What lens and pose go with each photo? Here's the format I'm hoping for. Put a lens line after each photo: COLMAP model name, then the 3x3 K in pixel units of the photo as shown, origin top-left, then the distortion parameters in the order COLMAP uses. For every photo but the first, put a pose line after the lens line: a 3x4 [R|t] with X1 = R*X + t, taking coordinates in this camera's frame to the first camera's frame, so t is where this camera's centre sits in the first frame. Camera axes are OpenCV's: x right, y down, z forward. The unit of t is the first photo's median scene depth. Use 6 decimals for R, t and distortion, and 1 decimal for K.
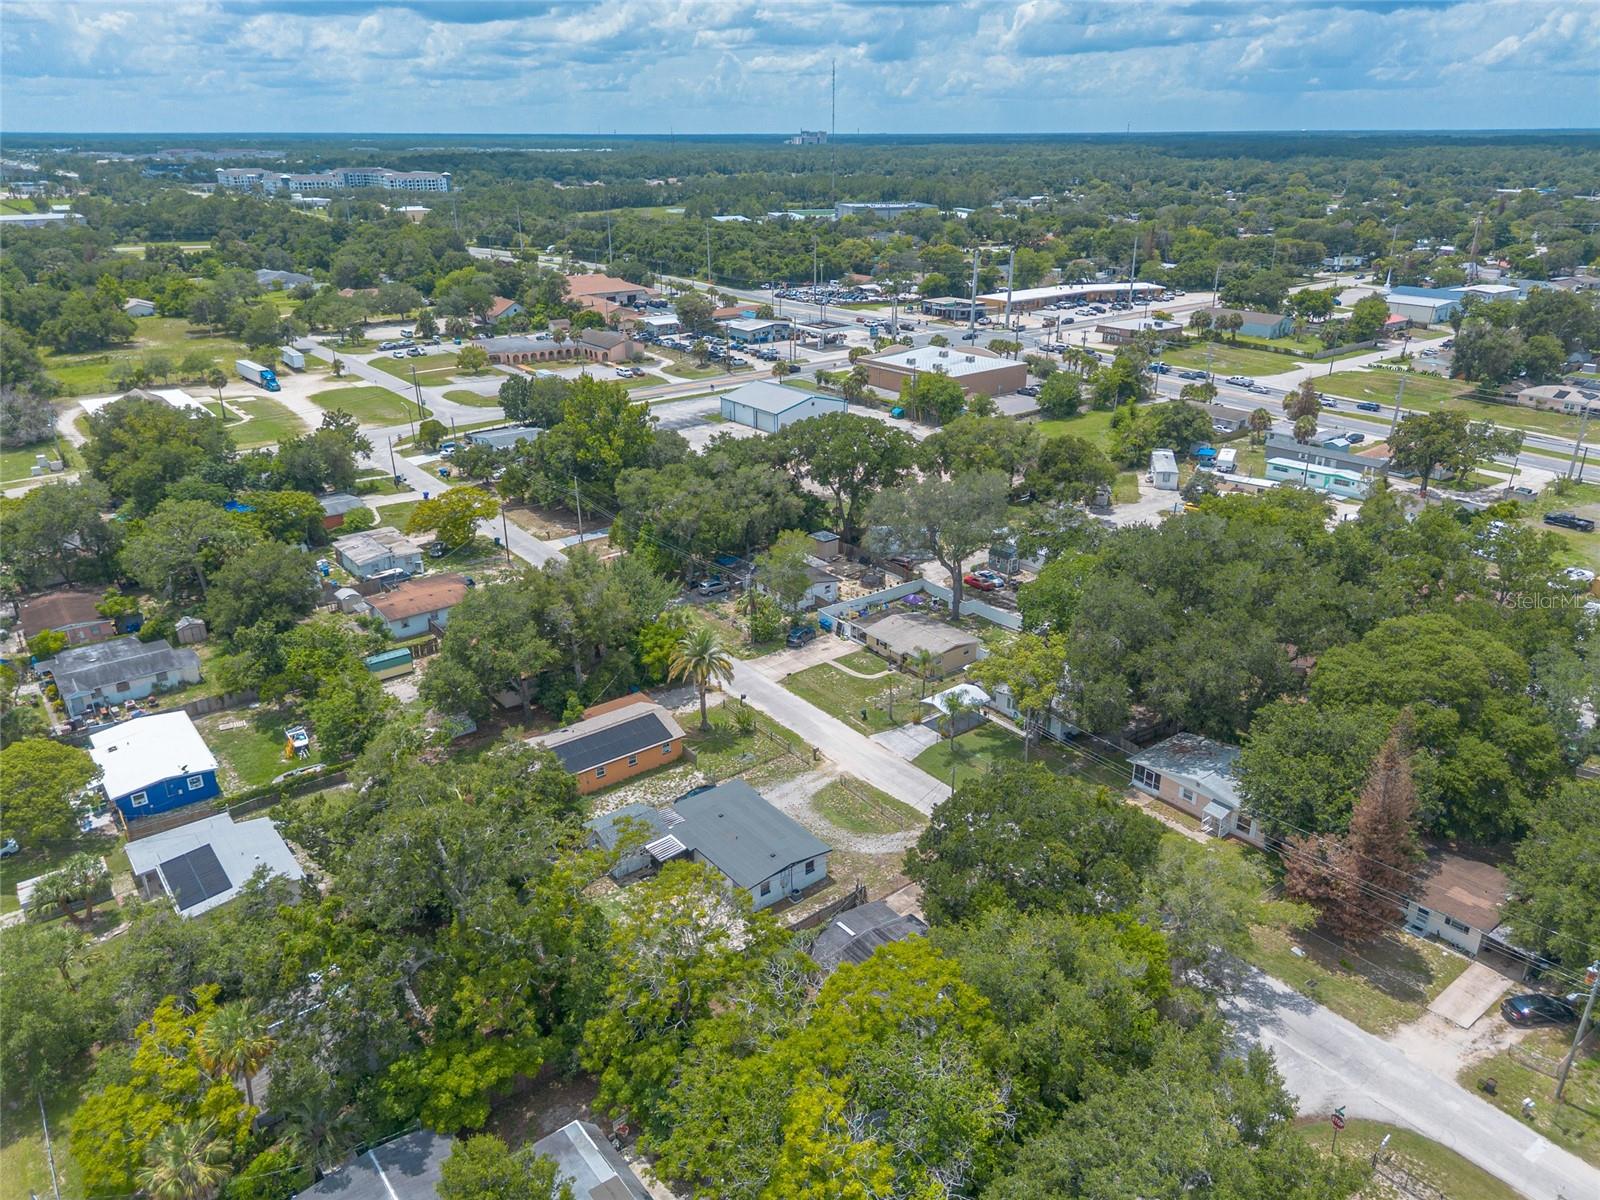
lens RADIAL K [[1134.1, 0, 800.0], [0, 1134.1, 600.0], [0, 0, 1]] dist [0.070219, -0.064745]
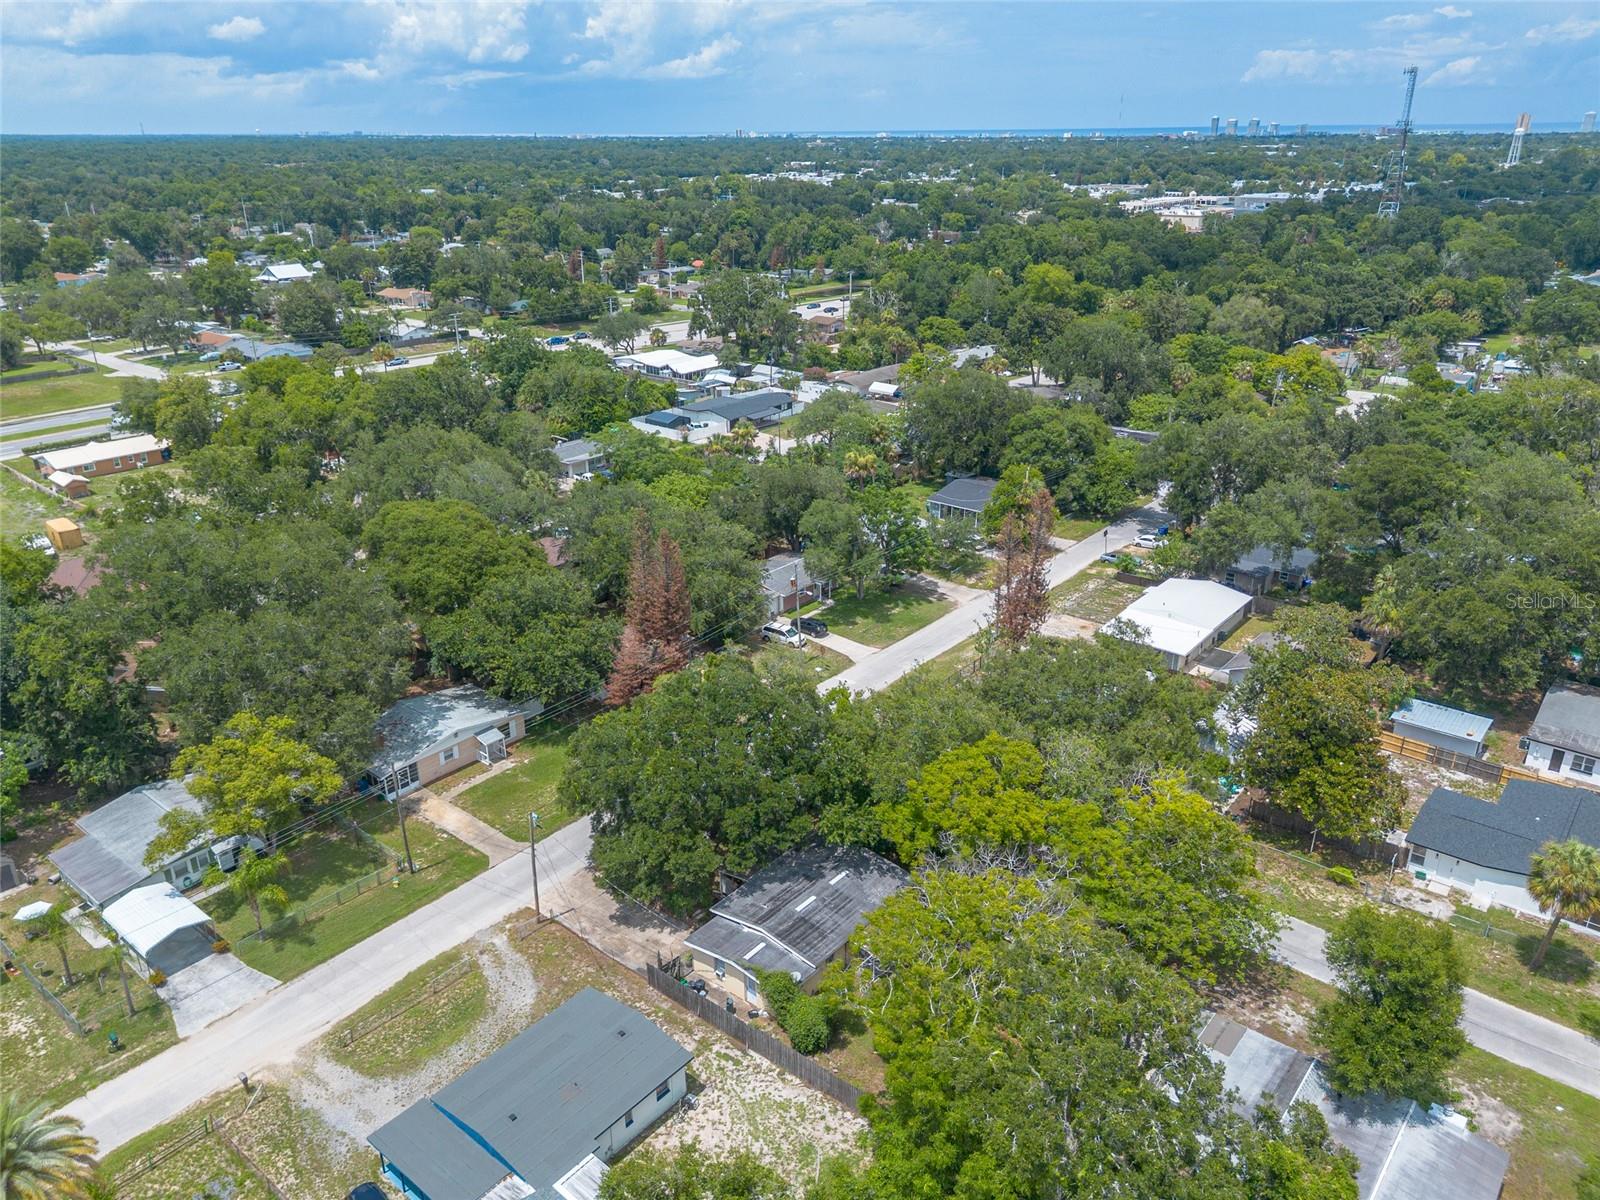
lens RADIAL K [[1145.1, 0, 800.0], [0, 1145.1, 600.0], [0, 0, 1]] dist [0.063745, -0.057034]
pose [[-0.215232, -0.366620, 0.905132, -0.280113], [0.378796, 0.822947, 0.423406, -0.118567], [-0.900105, 0.433991, -0.038251, 0.389684]]
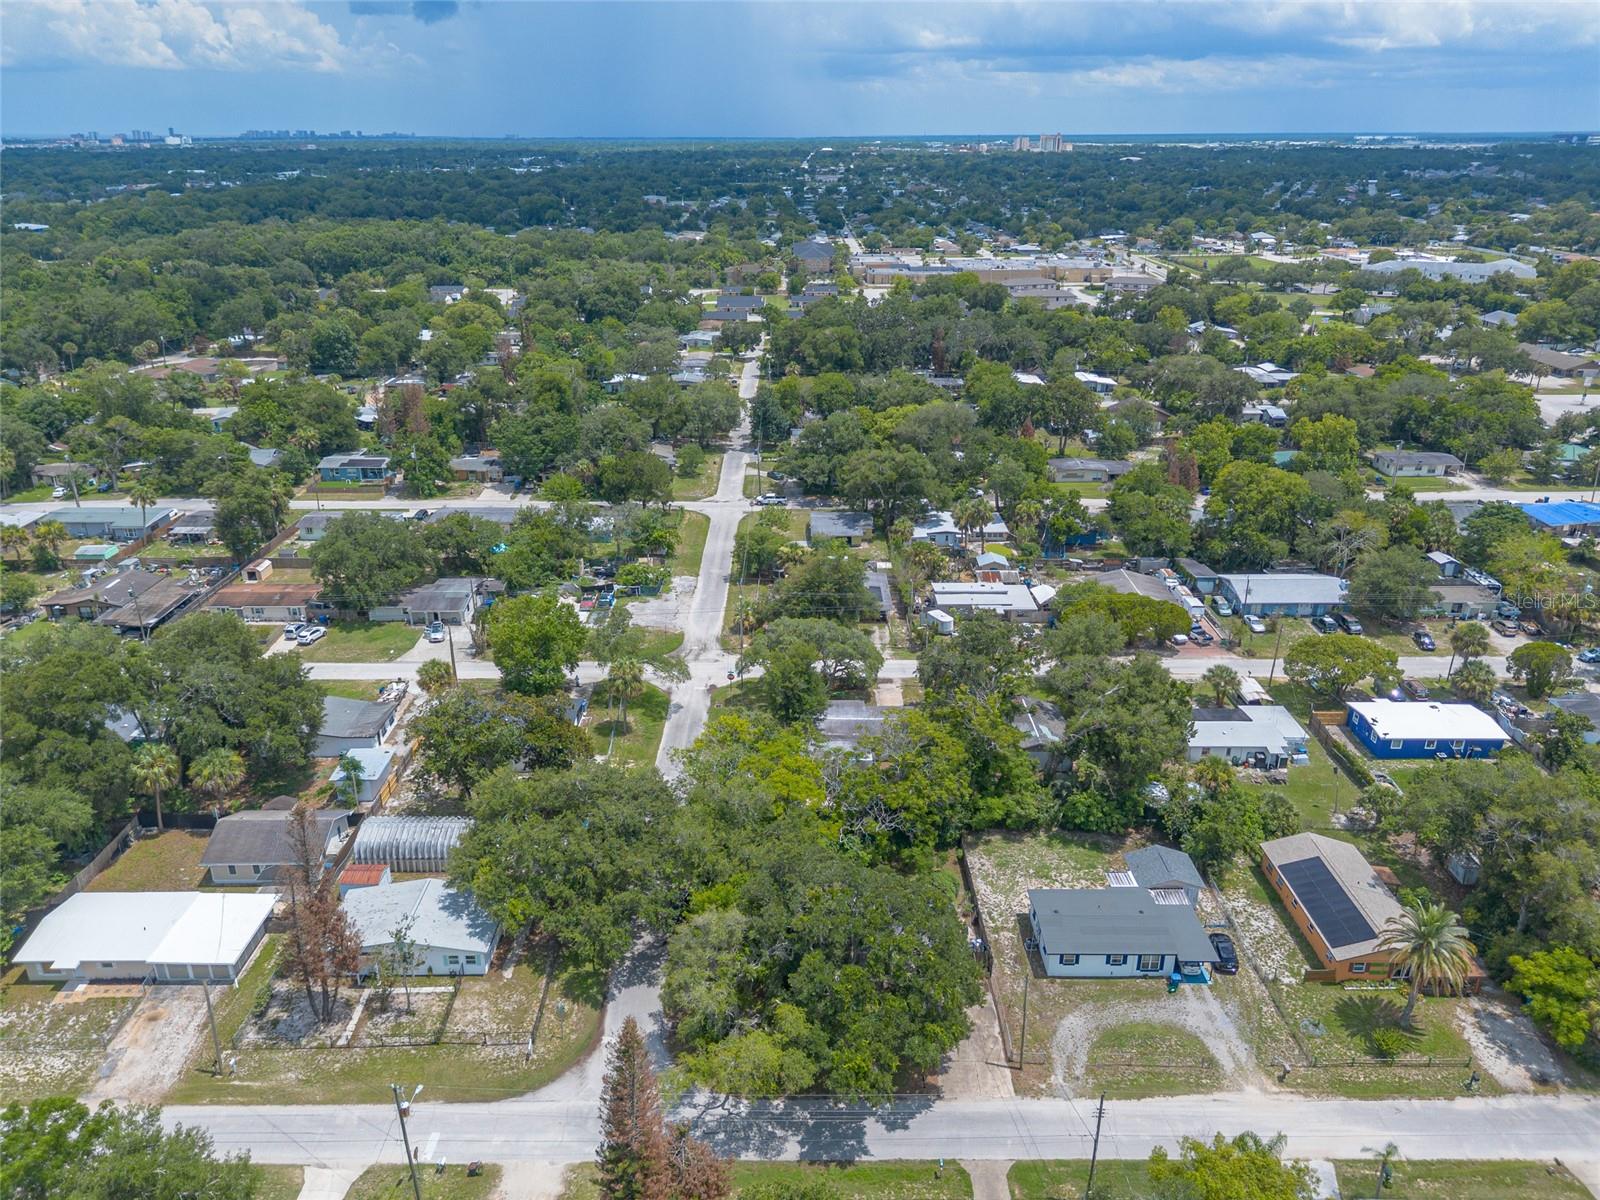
lens RADIAL K [[1134.1, 0, 800.0], [0, 1134.1, 600.0], [0, 0, 1]] dist [0.070219, -0.064745]
pose [[-0.613653, 0.300504, -0.730156, 0.397332], [-0.298441, 0.767866, 0.566846, -0.260996], [0.731001, 0.565755, -0.381521, 0.511273]]
